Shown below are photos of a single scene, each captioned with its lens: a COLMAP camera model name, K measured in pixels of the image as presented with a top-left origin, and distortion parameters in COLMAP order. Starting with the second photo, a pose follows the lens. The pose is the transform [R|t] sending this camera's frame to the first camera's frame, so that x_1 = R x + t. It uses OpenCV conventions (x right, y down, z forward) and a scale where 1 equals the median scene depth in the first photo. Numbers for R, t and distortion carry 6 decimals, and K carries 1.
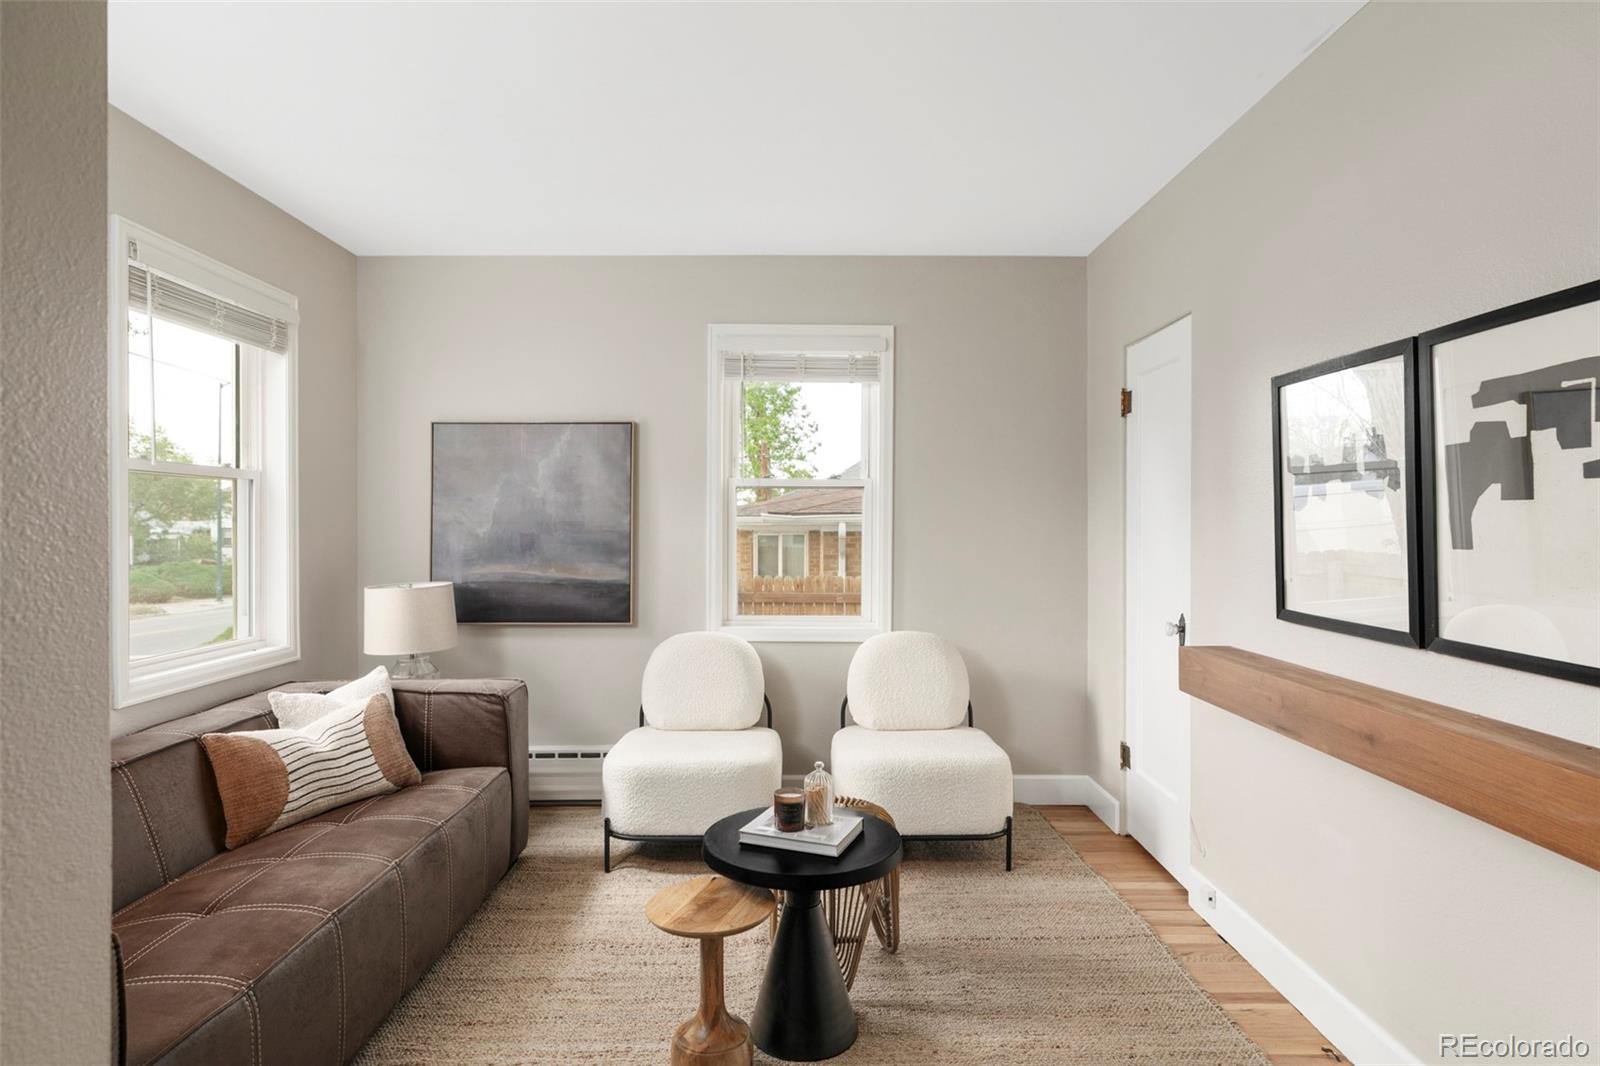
lens RADIAL K [[846.0, 0, 790.4], [0, 846.0, 521.6], [0, 0, 1]] dist [0.021199, -0.000293]
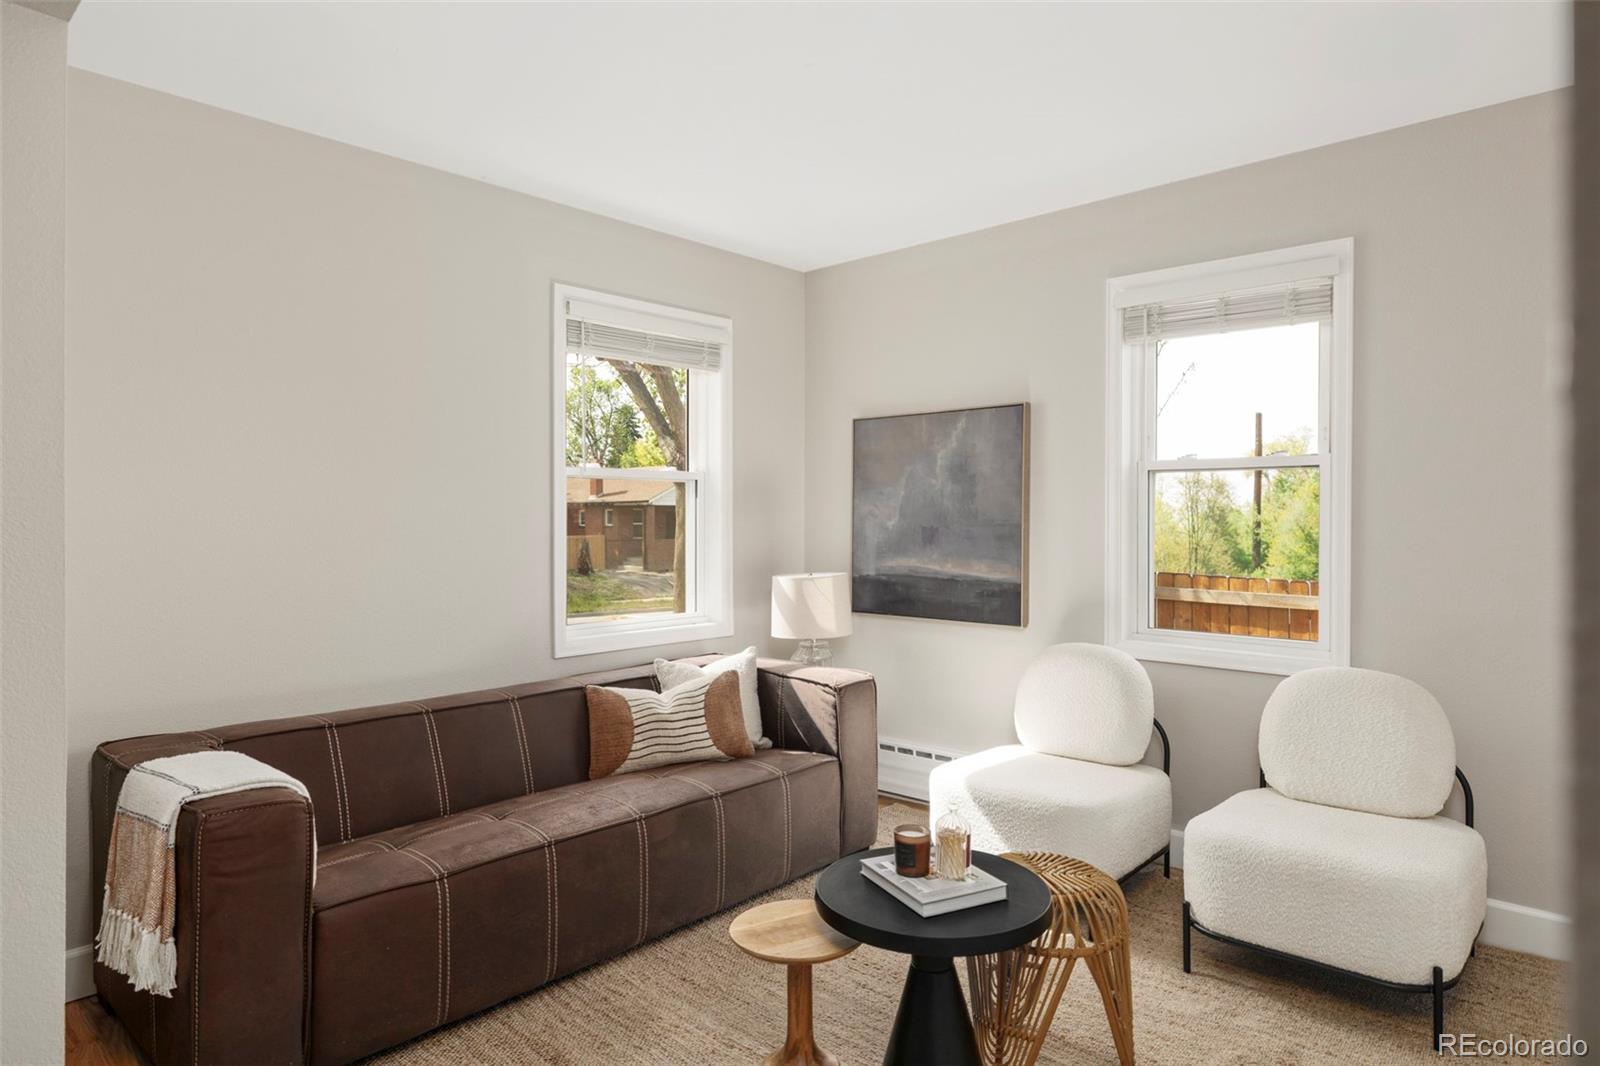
lens RADIAL K [[909.2, 0, 801.6], [0, 909.2, 515.8], [0, 0, 1]] dist [0.023277, -0.000721]
pose [[0.765139, -0.002558, -0.643860, 0.282435], [0.004283, 0.999990, 0.001116, -0.000427], [0.643851, -0.003611, 0.765142, 0.121750]]
